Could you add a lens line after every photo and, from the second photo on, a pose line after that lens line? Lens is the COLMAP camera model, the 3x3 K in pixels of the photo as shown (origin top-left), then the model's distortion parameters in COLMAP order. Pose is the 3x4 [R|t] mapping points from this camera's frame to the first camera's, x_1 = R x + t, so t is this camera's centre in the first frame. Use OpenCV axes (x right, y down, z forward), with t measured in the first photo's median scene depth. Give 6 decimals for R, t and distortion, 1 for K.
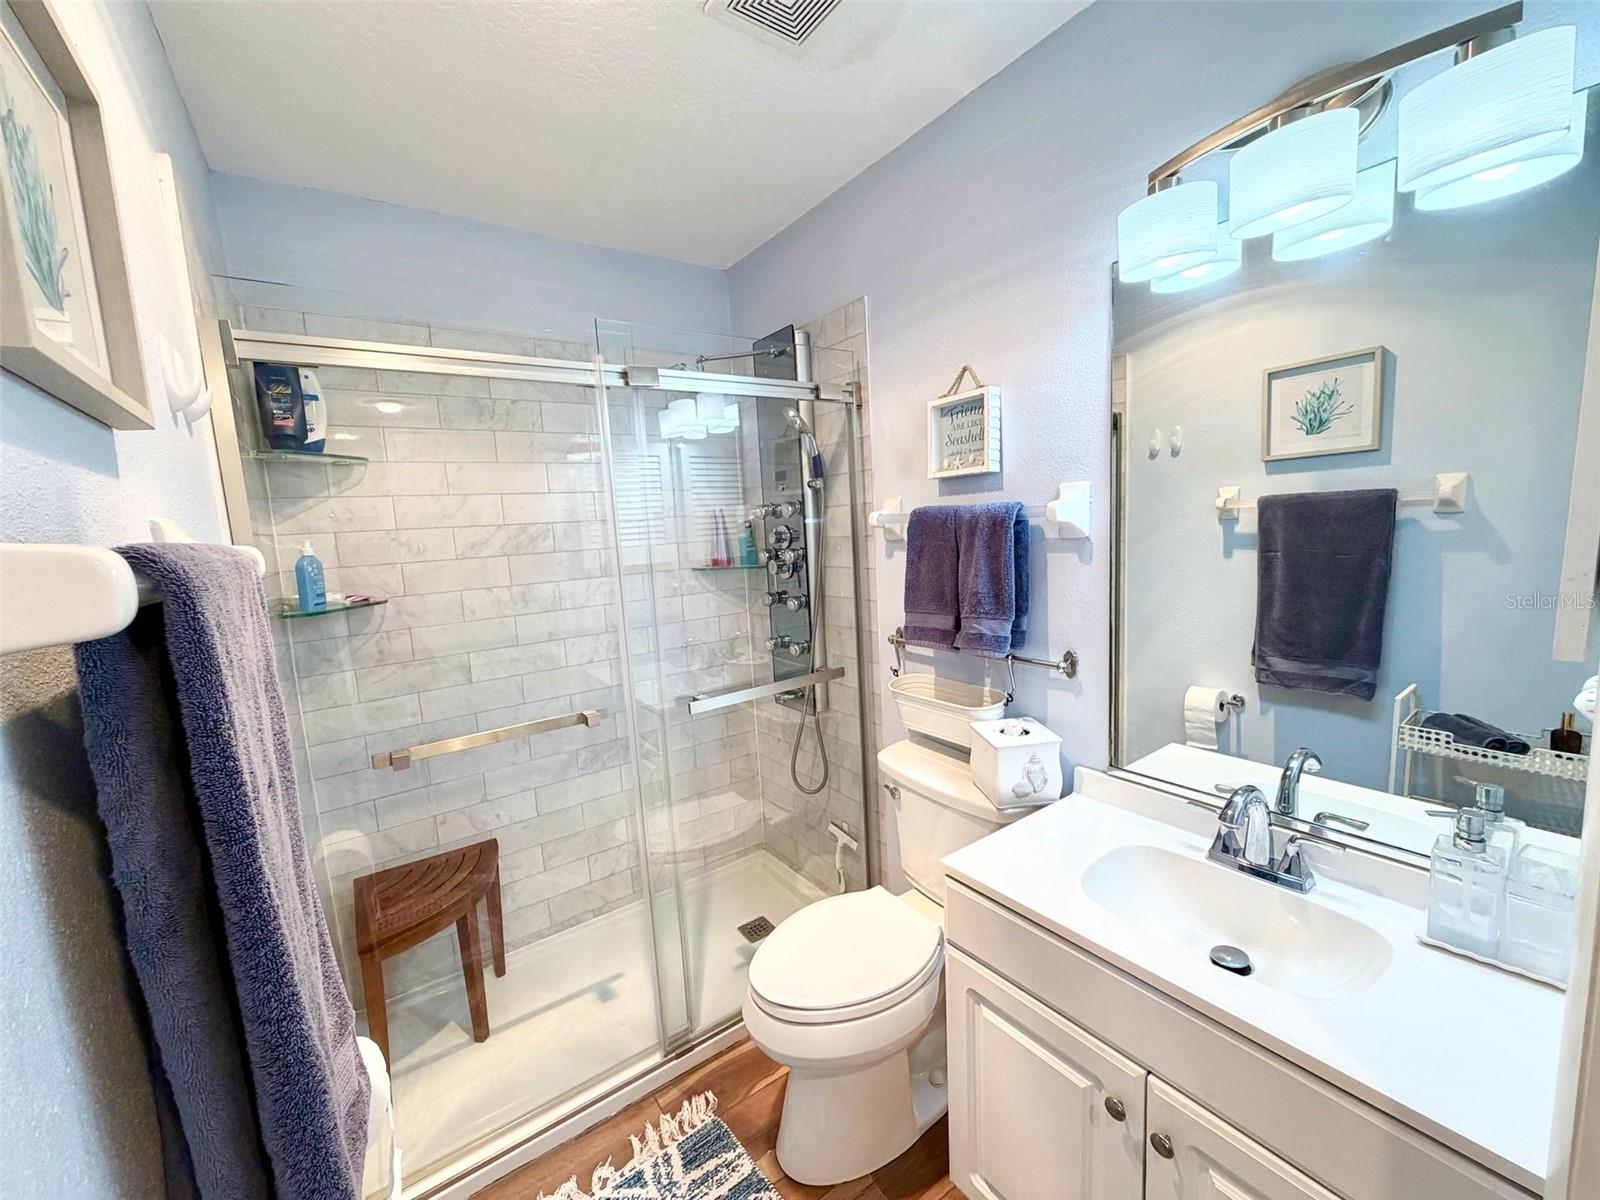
lens RADIAL K [[640.1, 0, 805.9], [0, 640.1, 600.4], [0, 0, 1]] dist [-0.007095, 0.001072]
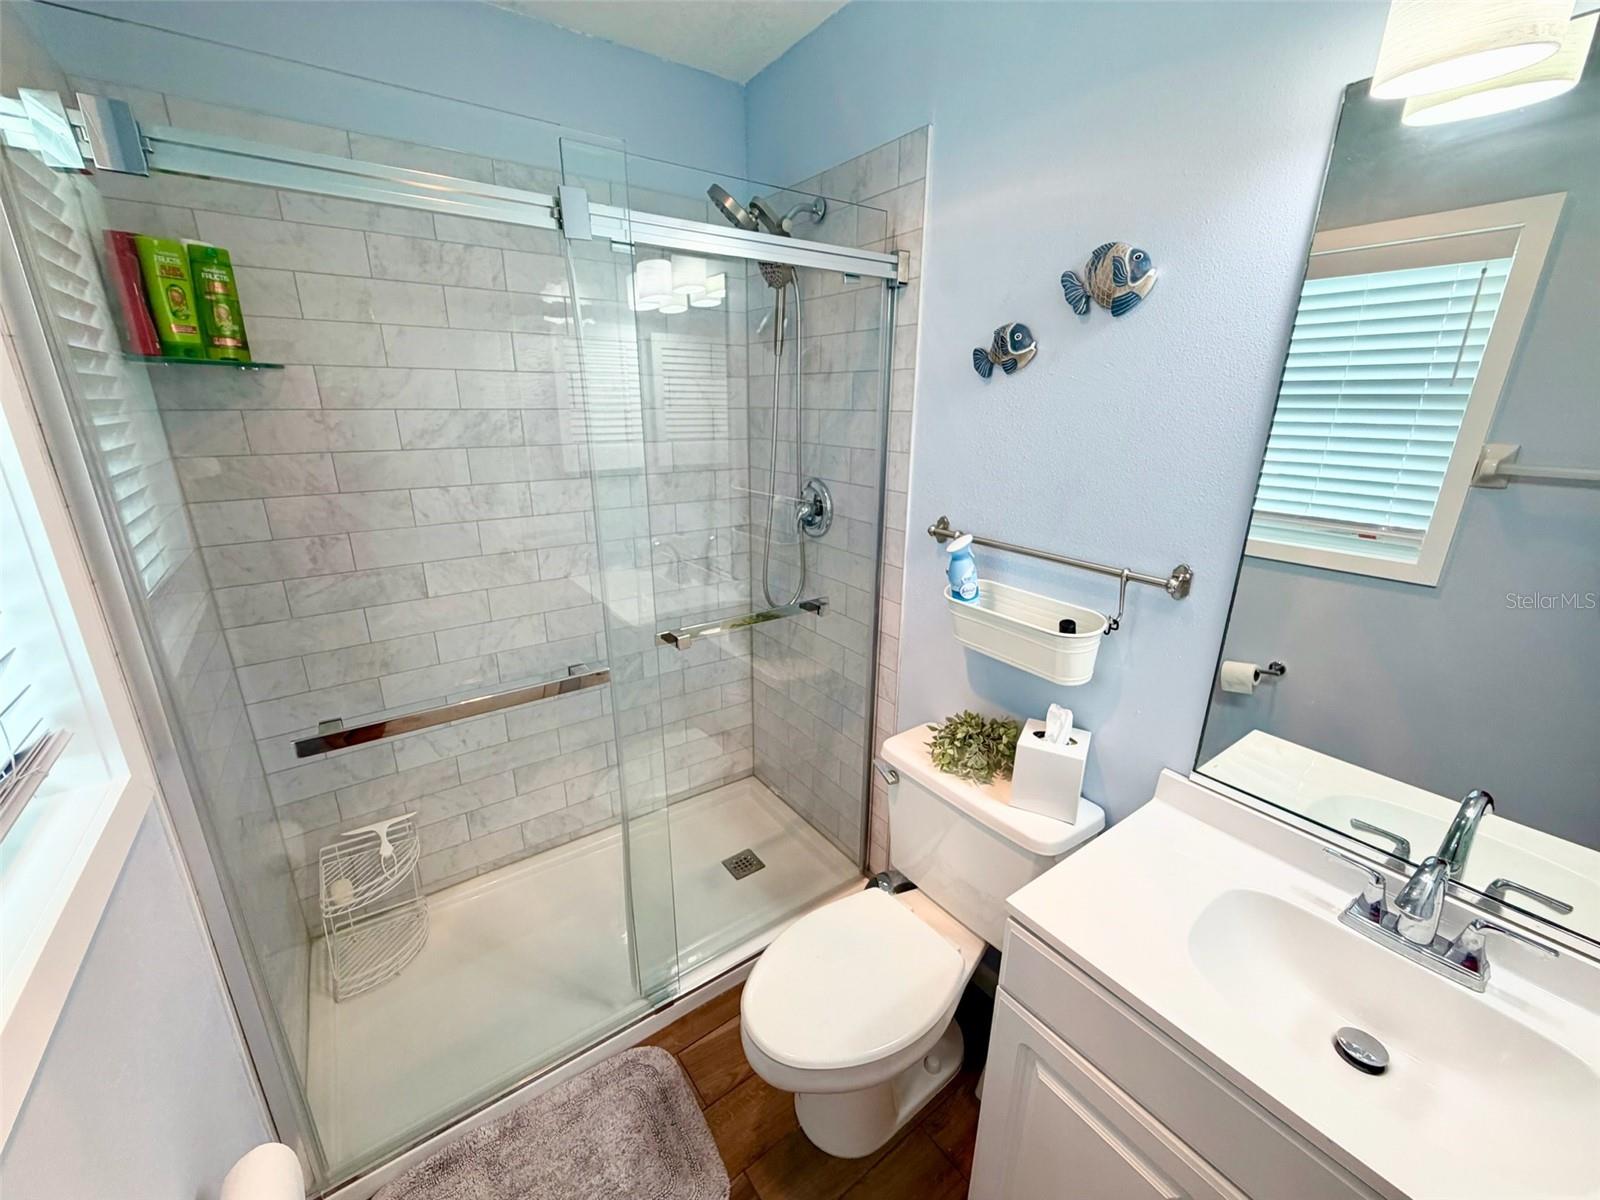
lens RADIAL K [[640.1, 0, 790.7], [0, 640.1, 602.3], [0, 0, 1]] dist [-0.007095, 0.001072]
pose [[0.998159, 0.060533, 0.003714, -0.041614], [-0.060261, 0.983047, 0.173171, -0.044269], [0.006831, -0.173076, 0.984885, 0.164824]]
